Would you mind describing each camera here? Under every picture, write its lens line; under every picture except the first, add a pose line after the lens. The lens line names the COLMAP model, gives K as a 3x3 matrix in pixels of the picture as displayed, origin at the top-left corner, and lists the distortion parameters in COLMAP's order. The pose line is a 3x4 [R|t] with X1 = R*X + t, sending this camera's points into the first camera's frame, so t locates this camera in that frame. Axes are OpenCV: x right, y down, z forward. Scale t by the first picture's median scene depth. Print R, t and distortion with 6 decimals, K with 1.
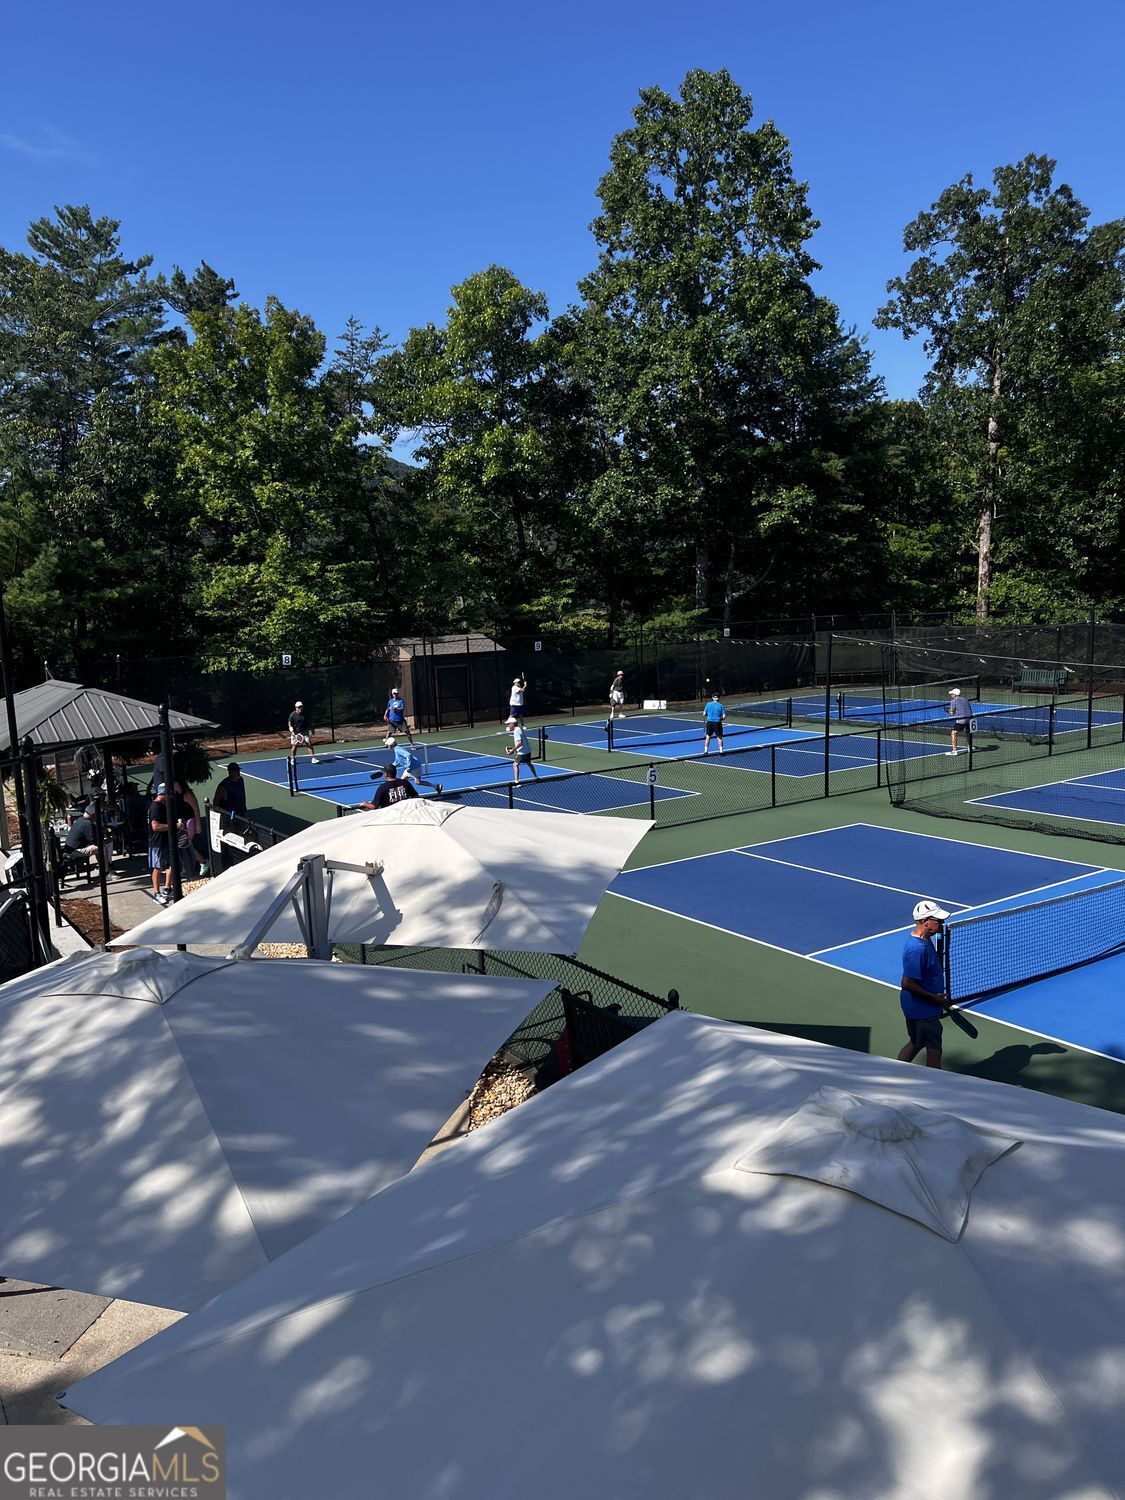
lens RADIAL K [[1113.6, 0, 569.3], [0, 1113.6, 758.9], [0, 0, 1]] dist [0.038159, 0.000137]
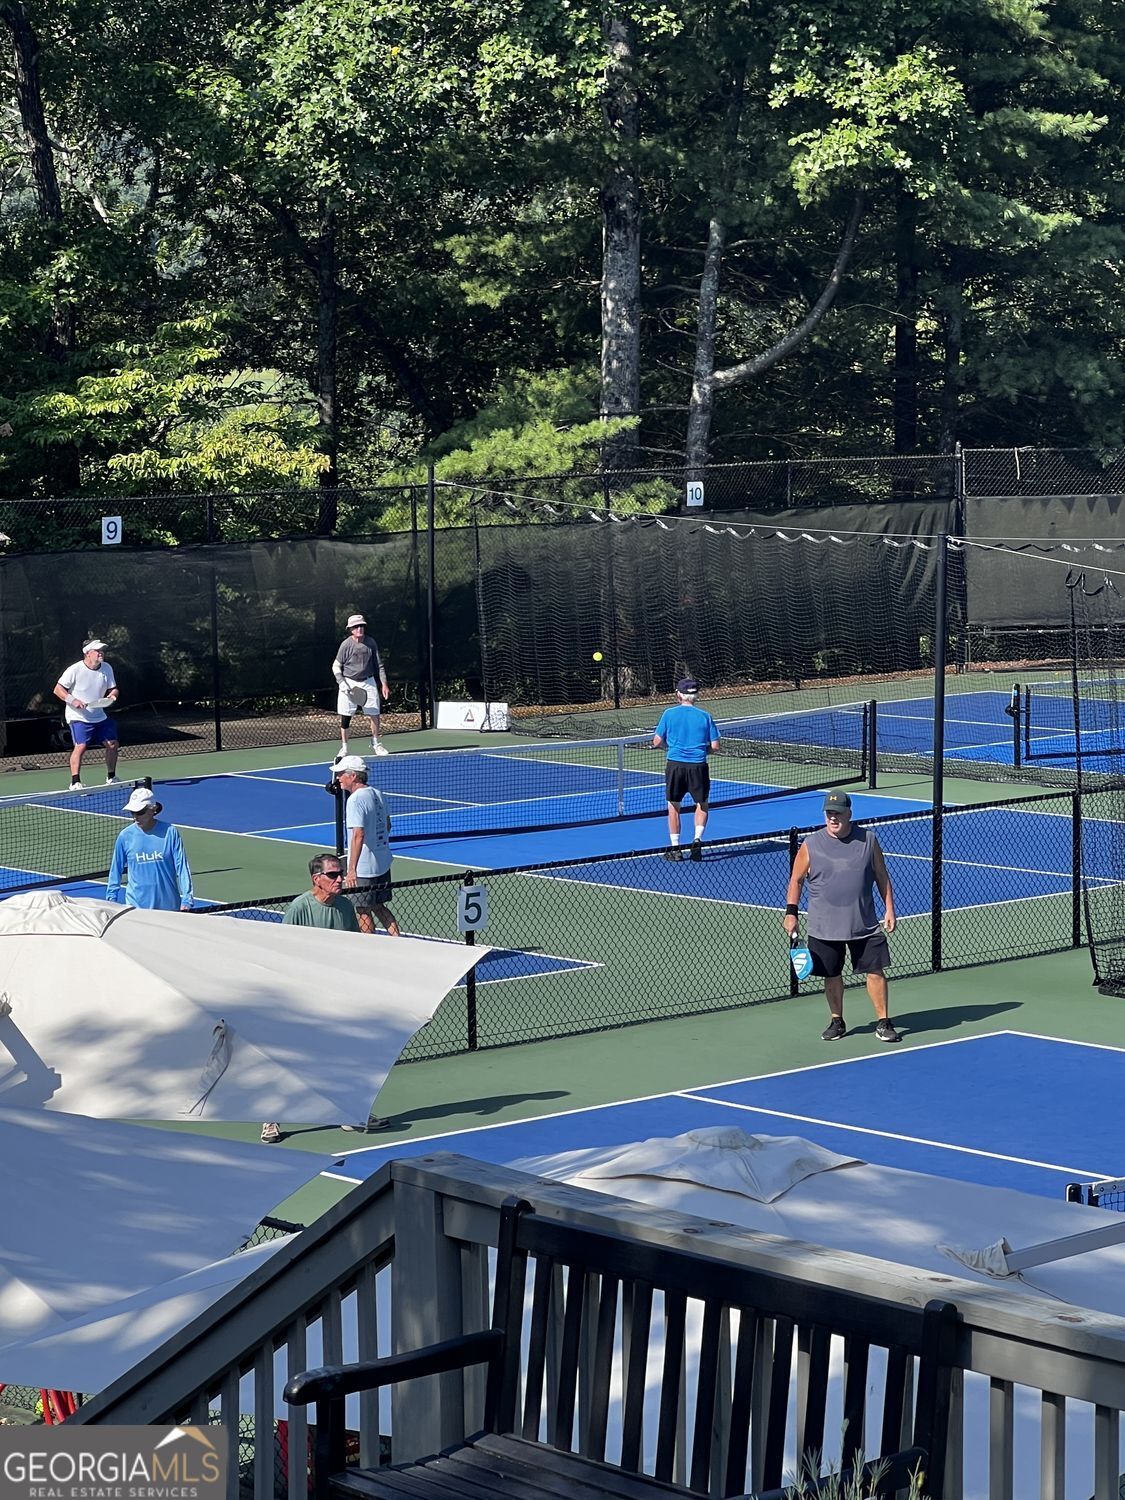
lens RADIAL K [[4129.9, 0, 568.1], [0, 4129.9, 747.9], [0, 0, 1]] dist [0.853082, 0.000000]
pose [[0.994738, 0.008018, 0.102133, -0.018651], [-0.004014, 0.999217, -0.039356, 0.007977], [-0.102368, 0.038739, 0.993992, -0.200830]]
